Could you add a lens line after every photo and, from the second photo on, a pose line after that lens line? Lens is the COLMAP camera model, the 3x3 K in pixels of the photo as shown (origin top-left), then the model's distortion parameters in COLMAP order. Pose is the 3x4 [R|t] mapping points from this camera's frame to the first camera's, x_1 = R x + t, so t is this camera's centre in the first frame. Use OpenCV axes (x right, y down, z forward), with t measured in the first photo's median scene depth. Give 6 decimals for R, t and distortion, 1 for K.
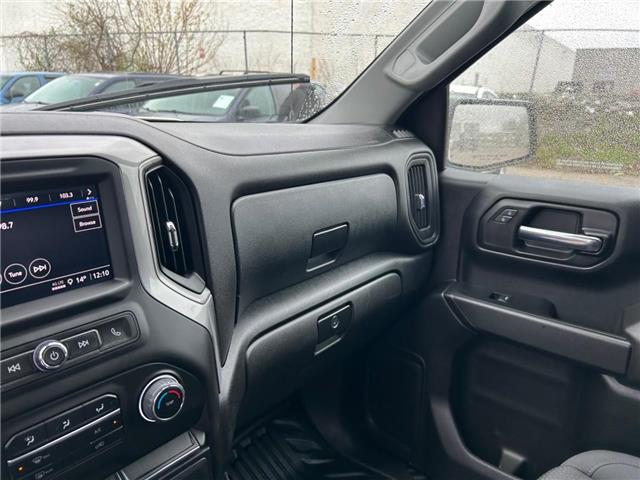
lens RADIAL K [[494.1, 0, 331.1], [0, 494.1, 235.8], [0, 0, 1]] dist [0.037968, -0.037743]
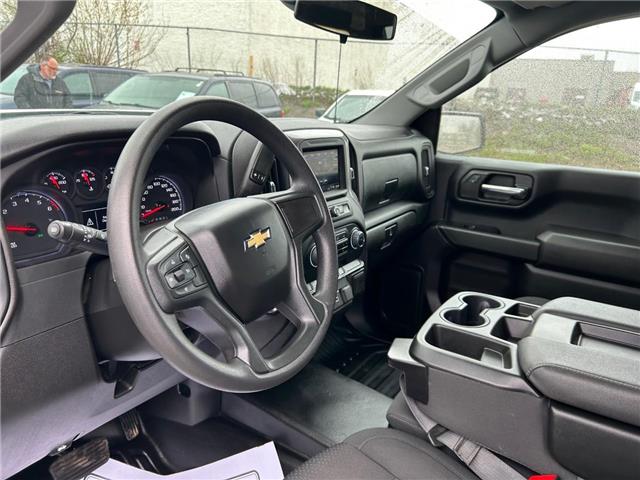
lens RADIAL K [[494.1, 0, 327.3], [0, 494.1, 224.8], [0, 0, 1]] dist [0.037968, -0.037743]
pose [[0.991012, 0.002283, 0.133757, -0.372311], [-0.000085, 0.999865, -0.016438, 0.139553], [-0.133776, 0.016279, 0.990878, -0.630029]]
